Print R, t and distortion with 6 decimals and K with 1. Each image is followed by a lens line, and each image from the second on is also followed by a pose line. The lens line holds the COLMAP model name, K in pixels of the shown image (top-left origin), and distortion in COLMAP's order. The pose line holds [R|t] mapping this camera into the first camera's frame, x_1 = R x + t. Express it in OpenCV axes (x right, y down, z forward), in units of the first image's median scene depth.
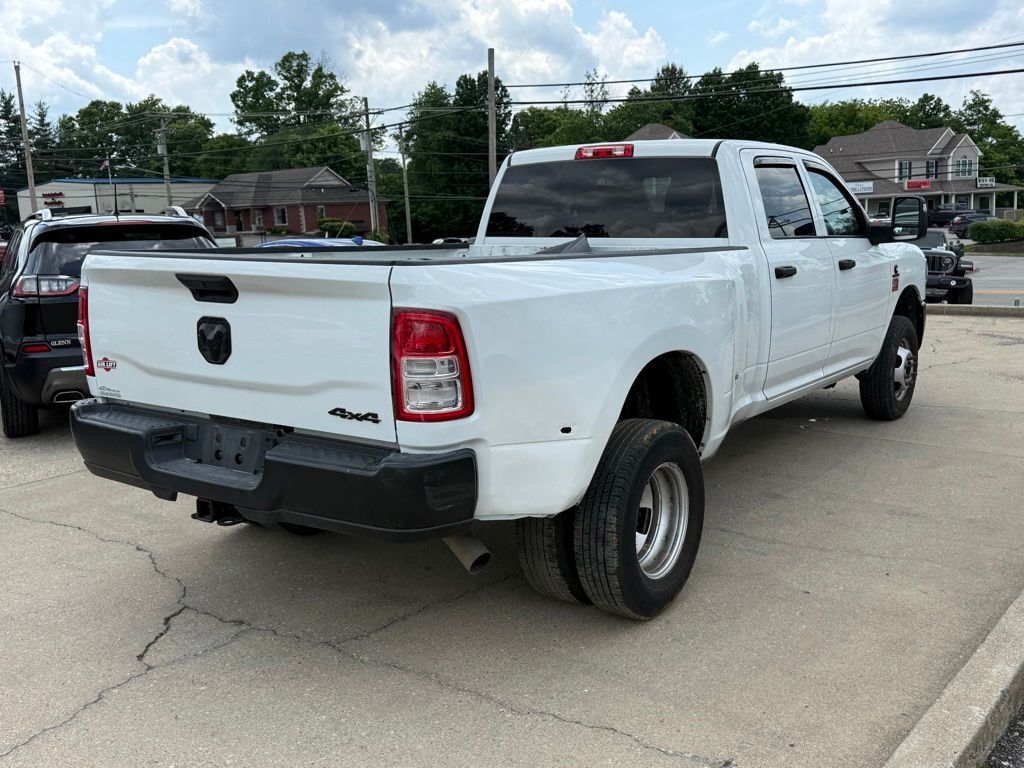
lens RADIAL K [[1008.9, 0, 512.0], [0, 1008.9, 384.0], [0, 0, 1]] dist [0.063347, -0.022009]
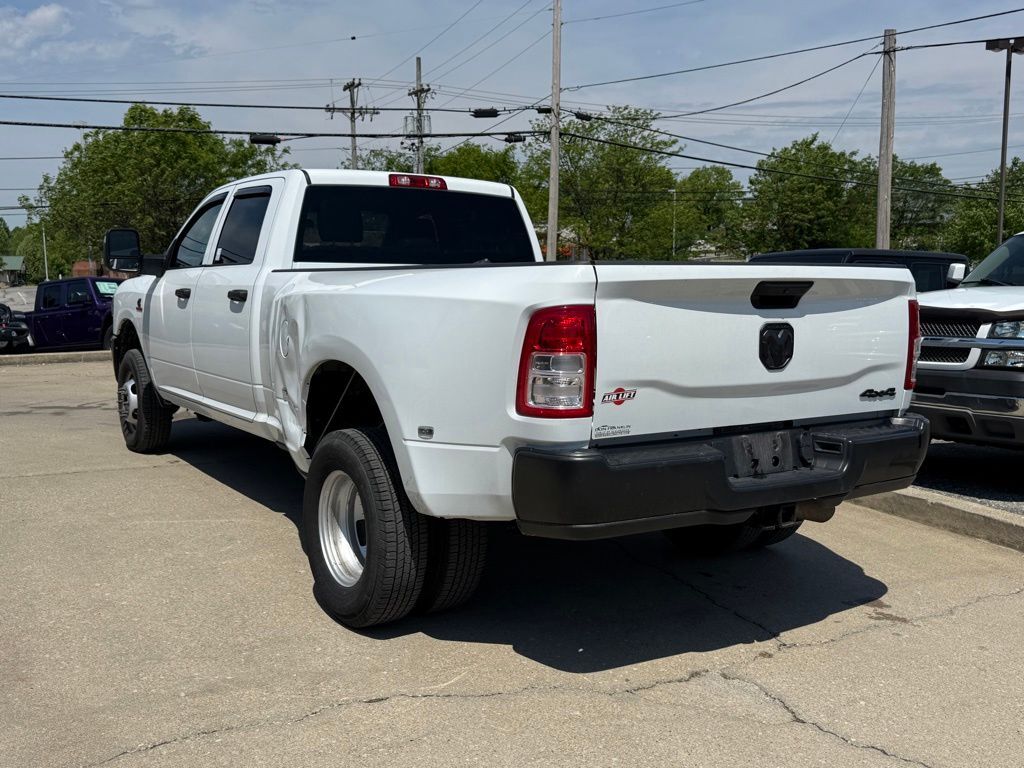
lens RADIAL K [[1022.9, 0, 526.5], [0, 1022.9, 382.6], [0, 0, 1]] dist [0.139419, -0.246522]
pose [[0.411212, -0.085305, 0.907539, -1.005686], [0.142083, 0.989441, 0.028624, -0.053842], [-0.900398, 0.117175, 0.418990, 0.602189]]
